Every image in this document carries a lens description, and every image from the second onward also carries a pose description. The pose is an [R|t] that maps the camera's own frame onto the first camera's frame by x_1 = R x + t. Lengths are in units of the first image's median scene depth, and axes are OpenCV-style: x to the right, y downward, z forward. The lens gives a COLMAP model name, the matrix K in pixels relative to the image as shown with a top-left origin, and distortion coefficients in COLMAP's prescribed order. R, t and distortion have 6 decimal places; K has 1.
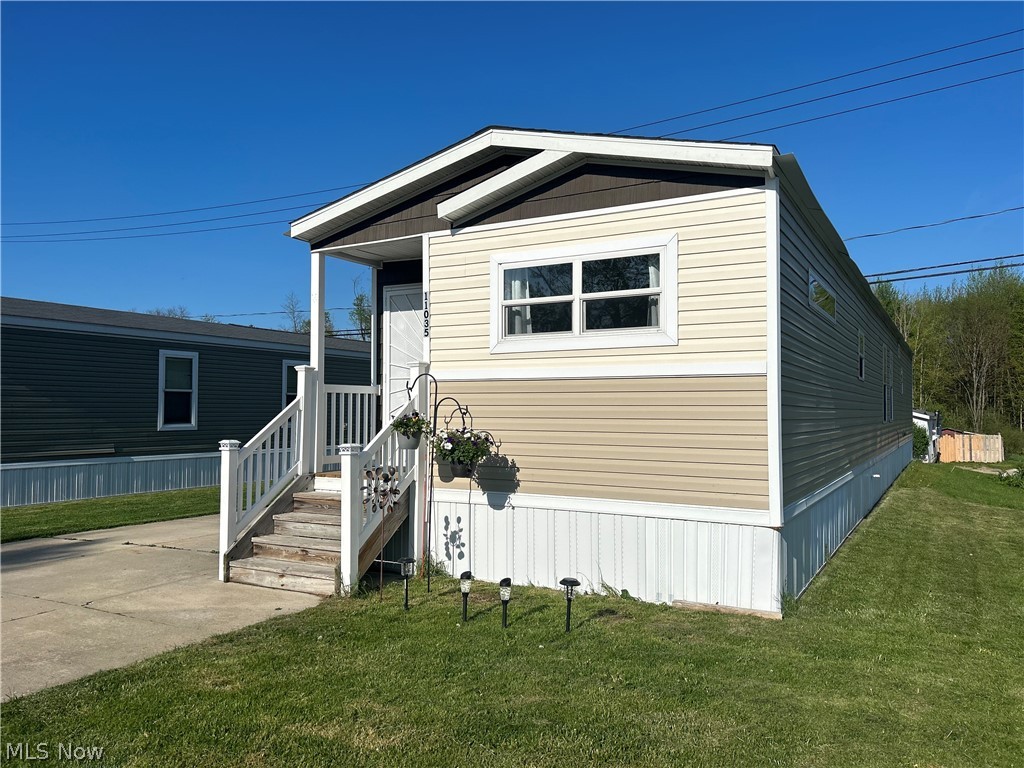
lens RADIAL K [[774.1, 0, 518.7], [0, 774.1, 385.7], [0, 0, 1]] dist [0.052435, -0.061680]
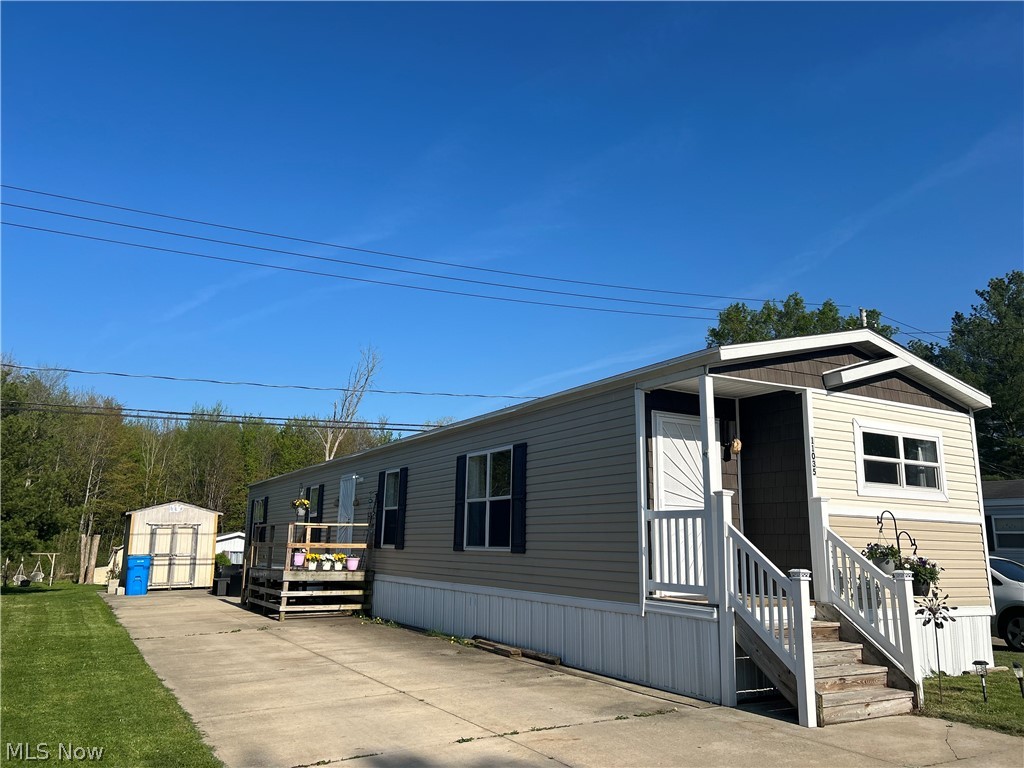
lens RADIAL K [[774.1, 0, 525.4], [0, 774.1, 385.8], [0, 0, 1]] dist [0.052435, -0.061680]
pose [[0.506981, 0.182182, 0.842485, -1.484234], [-0.044564, 0.981641, -0.185456, 0.044802], [-0.860805, 0.056478, 0.505792, 0.853210]]
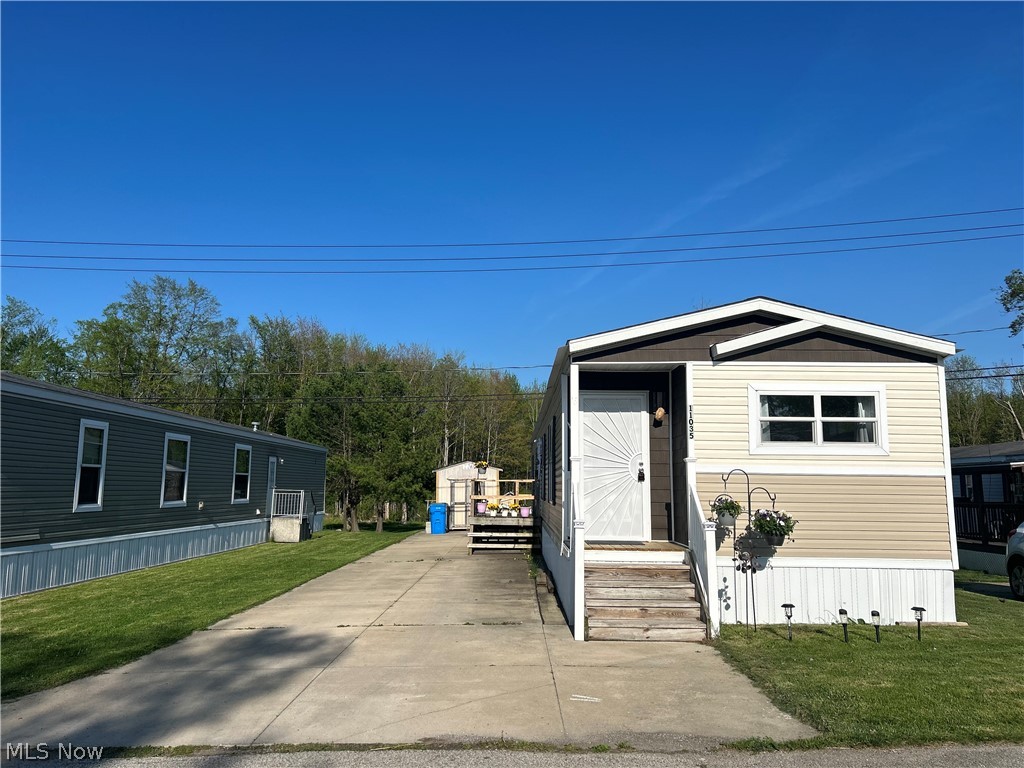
lens RADIAL K [[774.1, 0, 520.9], [0, 774.1, 384.4], [0, 0, 1]] dist [0.052435, -0.061680]
pose [[0.869995, 0.072233, 0.487741, -1.129768], [-0.024240, 0.994280, -0.104013, -0.012398], [-0.492465, 0.078668, 0.866770, -0.011194]]
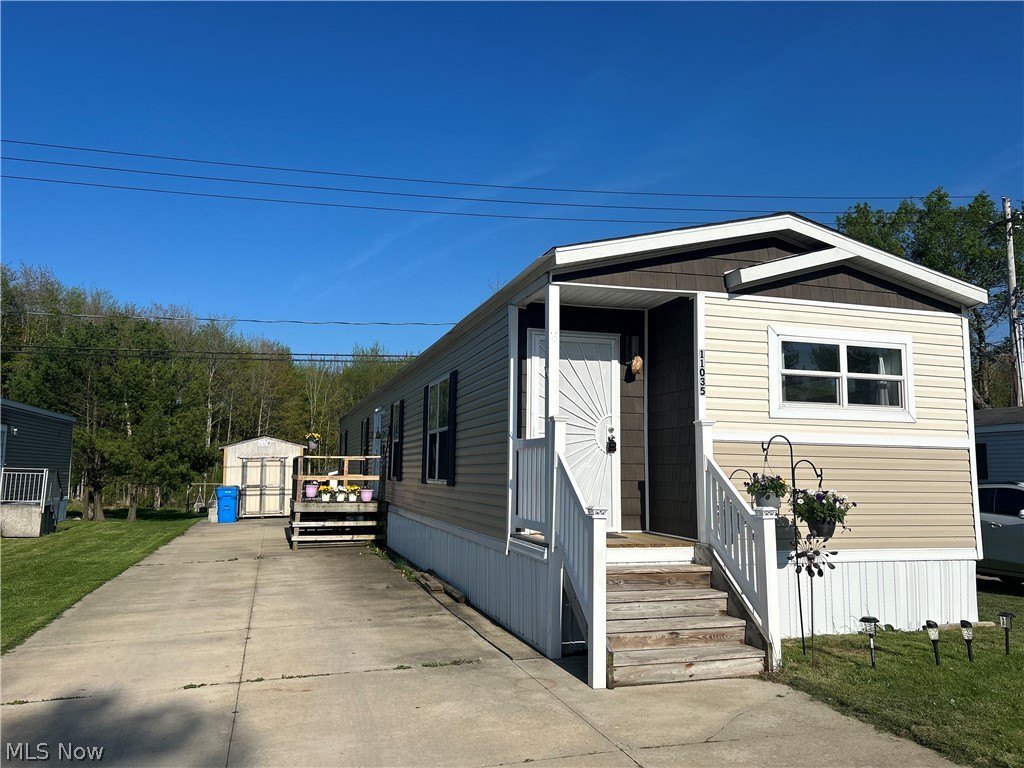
lens RADIAL K [[774.1, 0, 520.0], [0, 774.1, 384.2], [0, 0, 1]] dist [0.052435, -0.061680]
pose [[0.685336, 0.088824, 0.722790, -1.092201], [-0.033534, 0.995330, -0.090520, 0.021380], [-0.727454, 0.037799, 0.685114, 0.544716]]
